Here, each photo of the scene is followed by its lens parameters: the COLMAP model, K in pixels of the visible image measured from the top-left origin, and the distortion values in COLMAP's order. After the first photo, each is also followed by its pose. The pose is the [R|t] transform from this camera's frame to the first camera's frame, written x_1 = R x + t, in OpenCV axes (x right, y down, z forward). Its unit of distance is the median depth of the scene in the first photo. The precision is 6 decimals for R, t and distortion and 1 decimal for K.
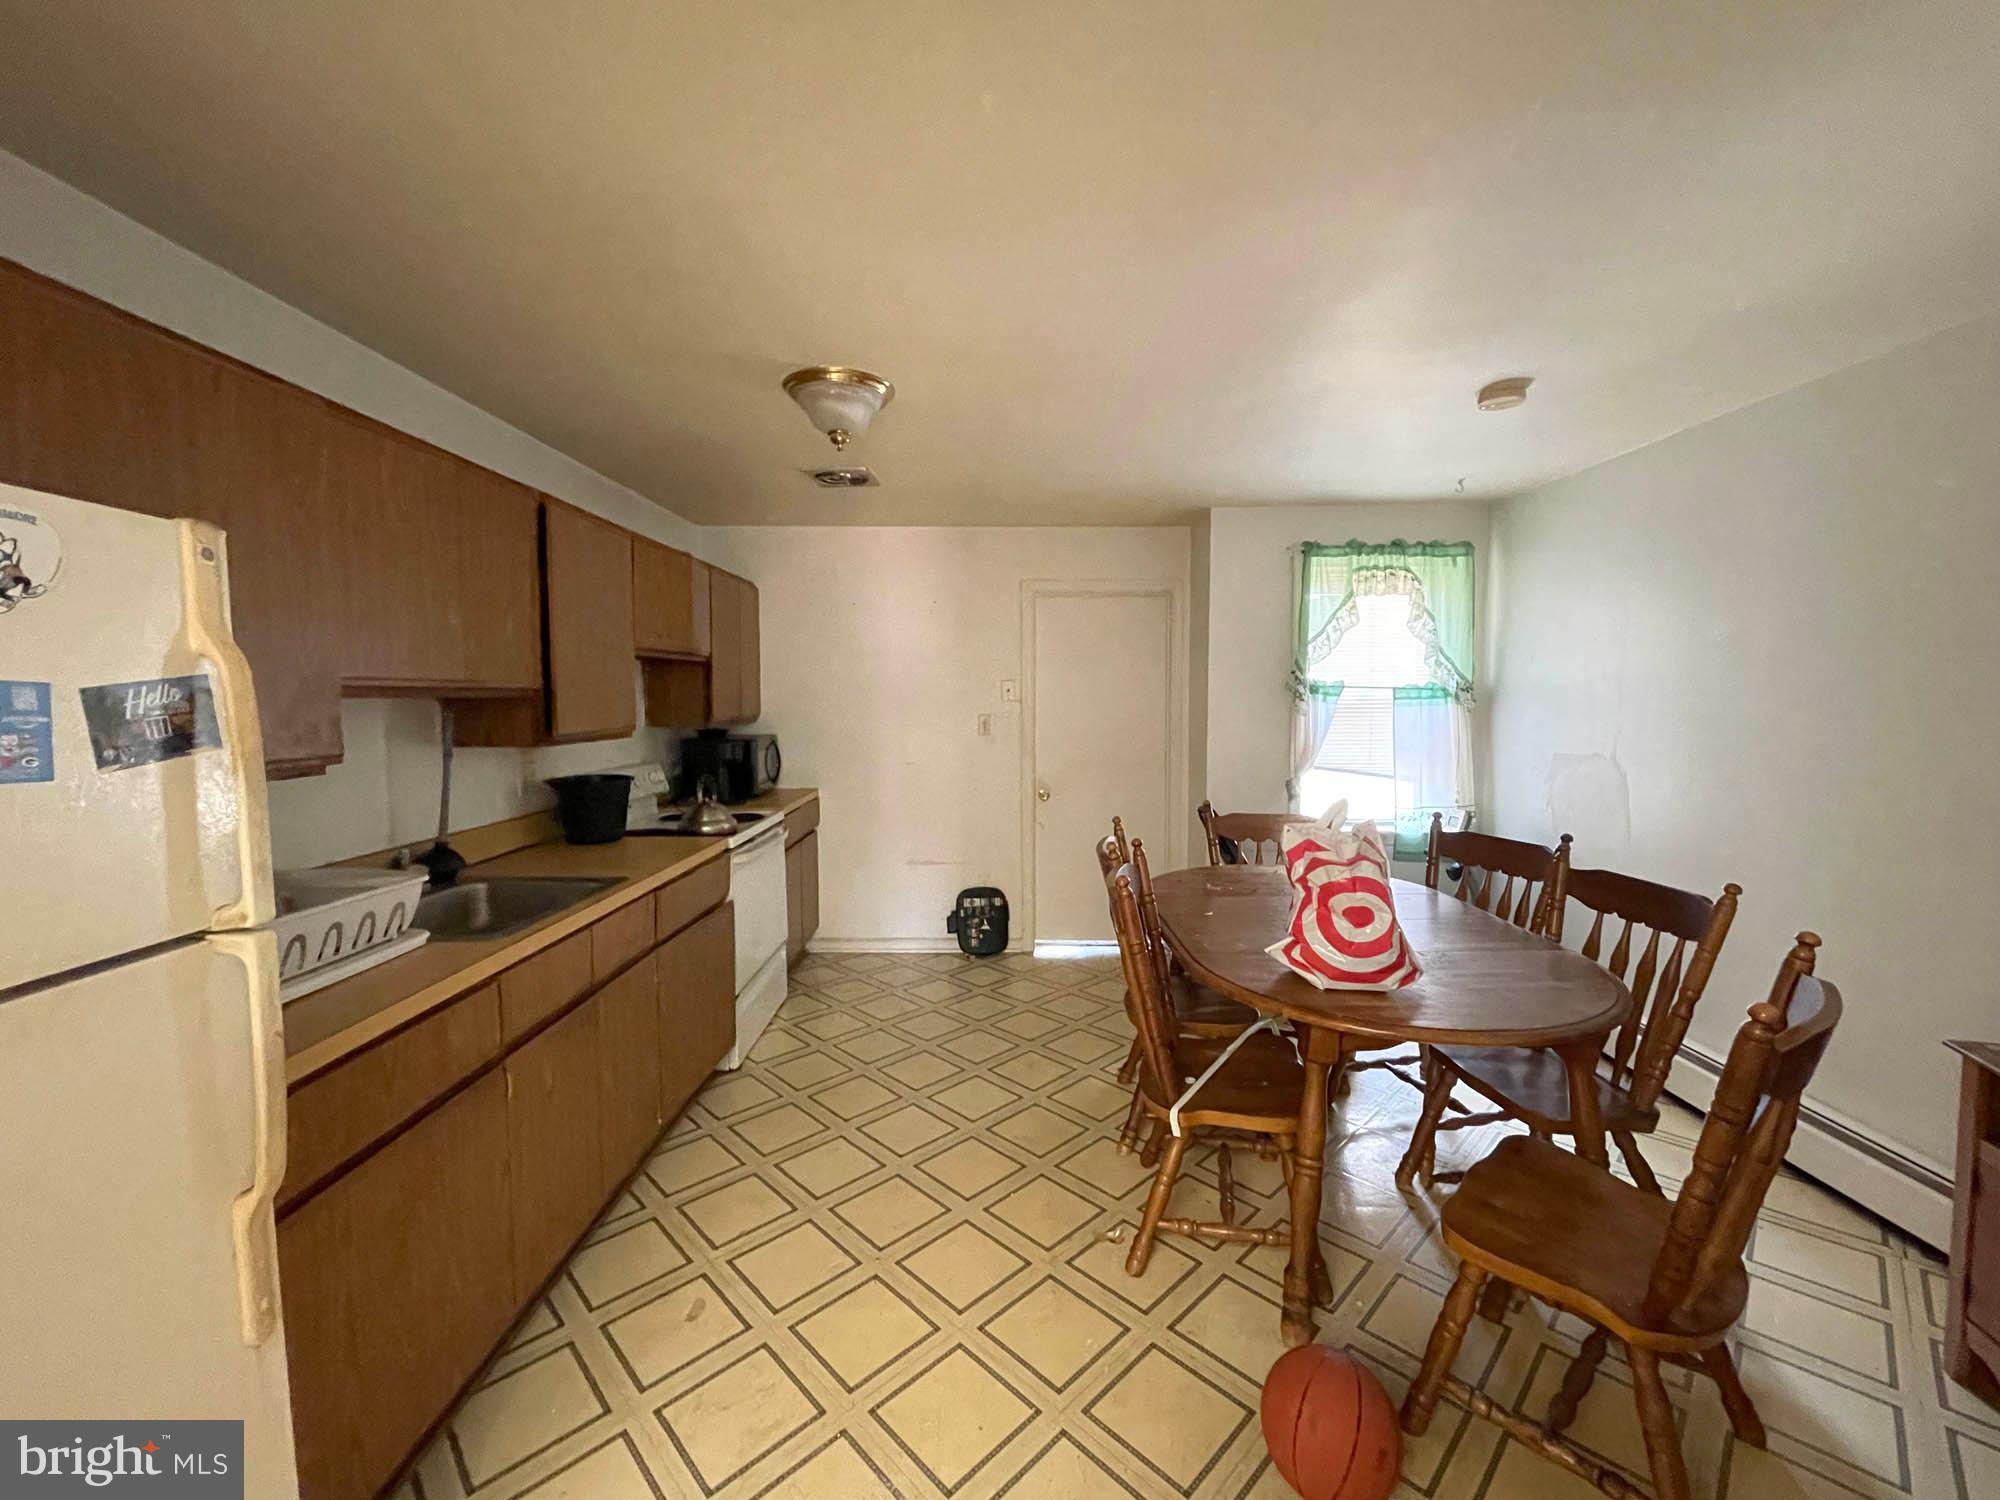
lens RADIAL K [[818.7, 0, 990.5], [0, 818.7, 750.8], [0, 0, 1]] dist [-0.000387, 0.000188]
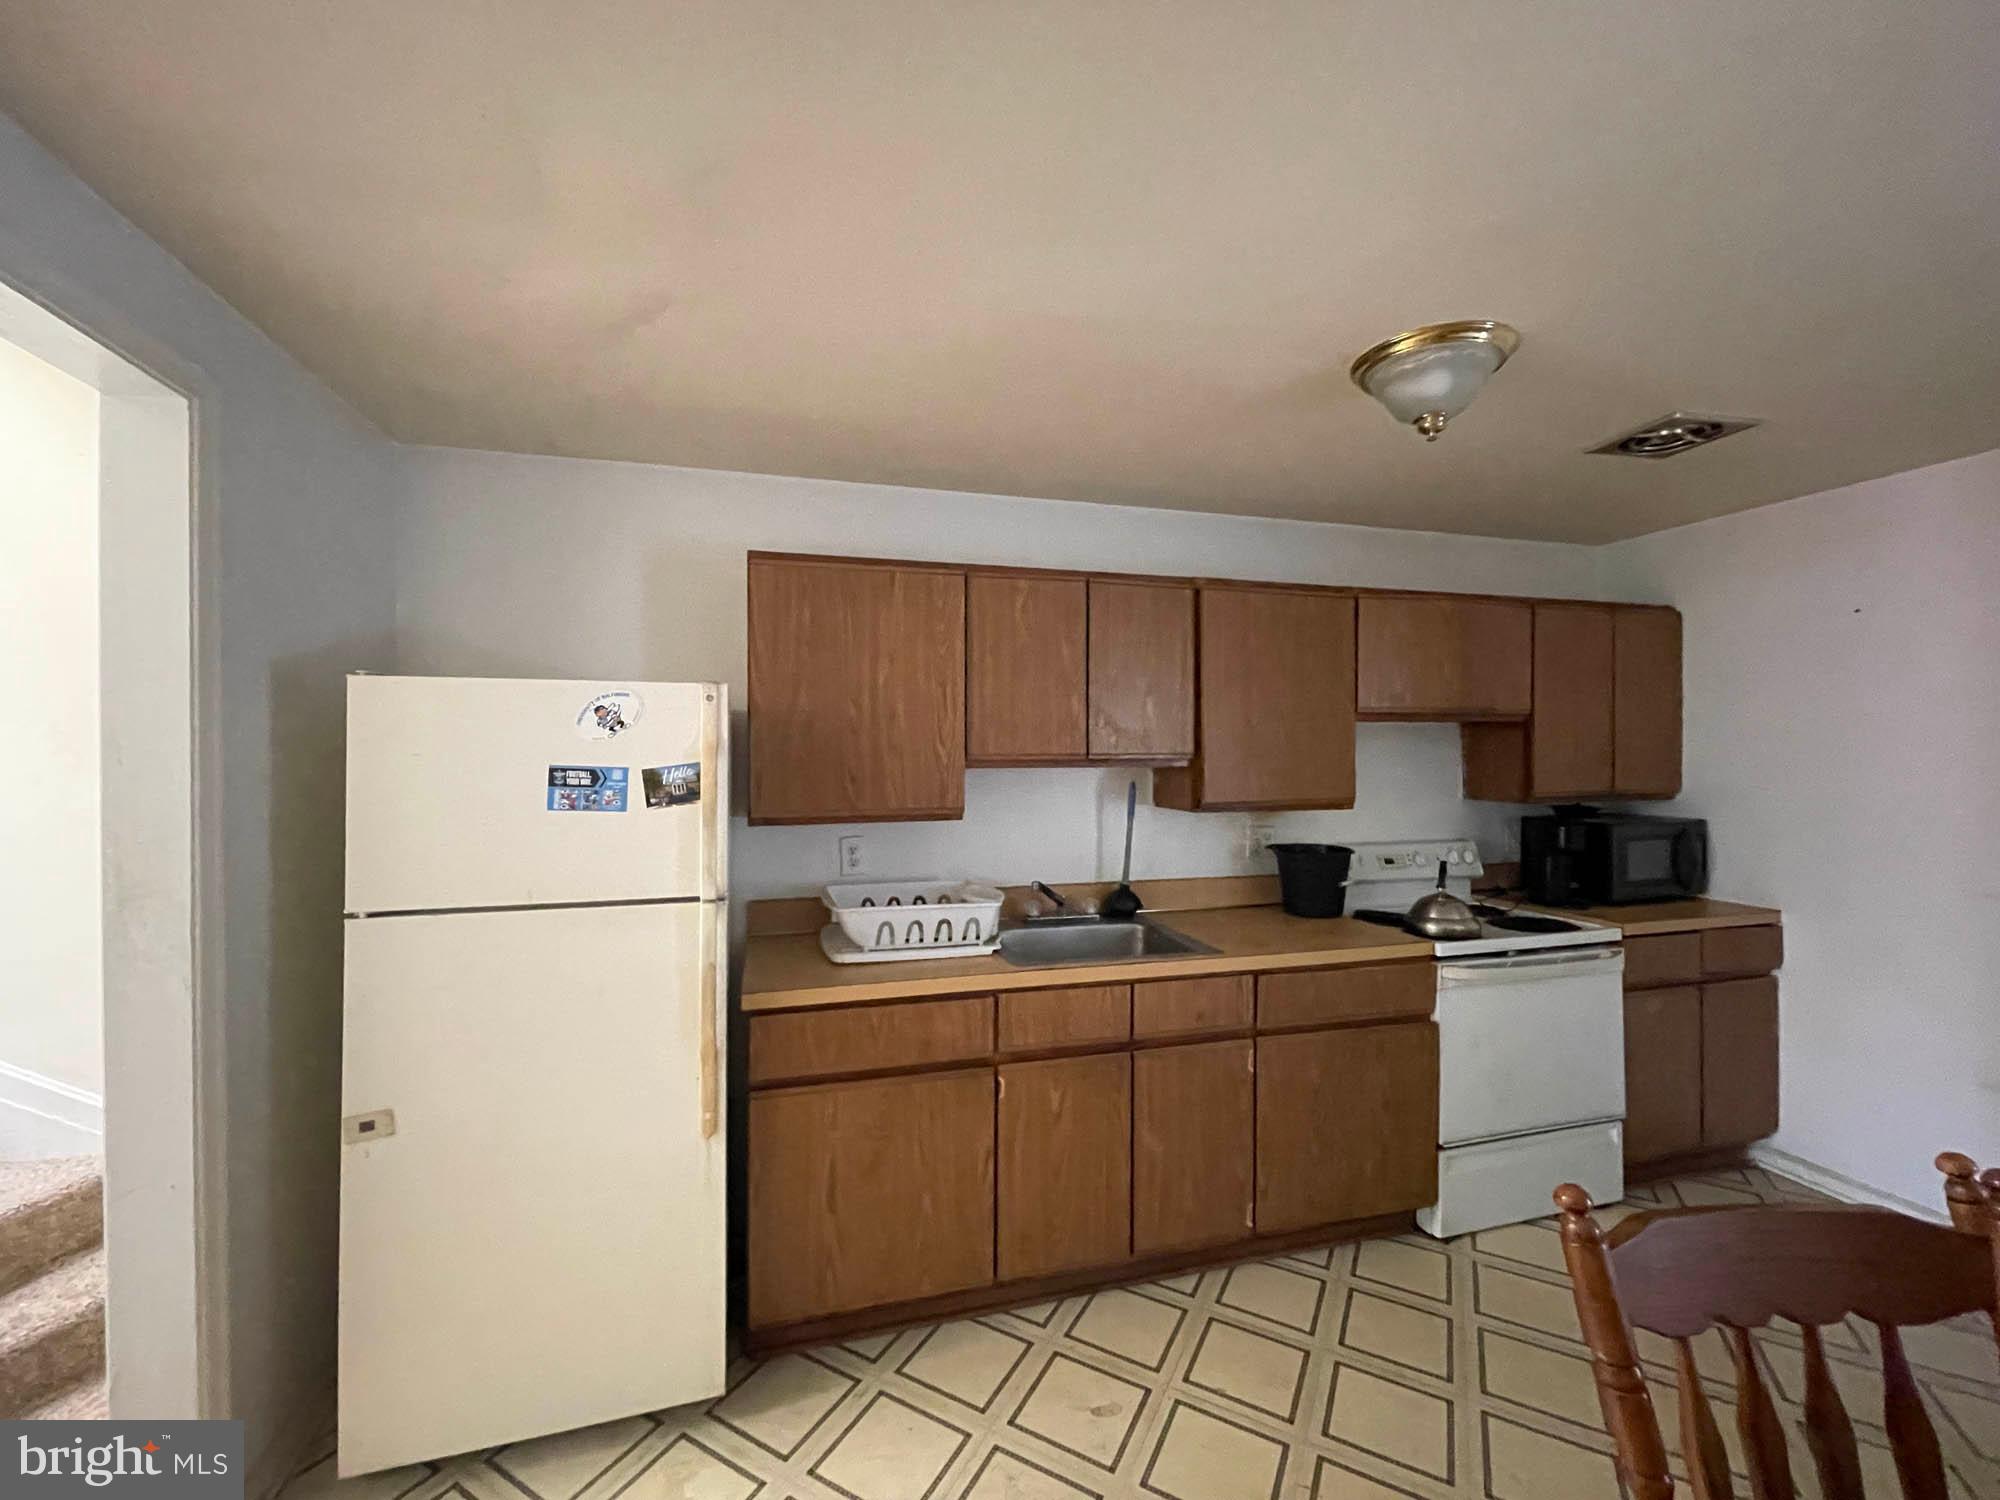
lens RADIAL K [[807.2, 0, 996.9], [0, 807.2, 751.3], [0, 0, 1]] dist [-0.001922, -0.000804]
pose [[0.280781, -0.000592, -0.959772, 0.431731], [-0.063294, 0.997812, -0.019132, -0.052113], [0.957683, 0.066119, 0.280129, 0.472920]]
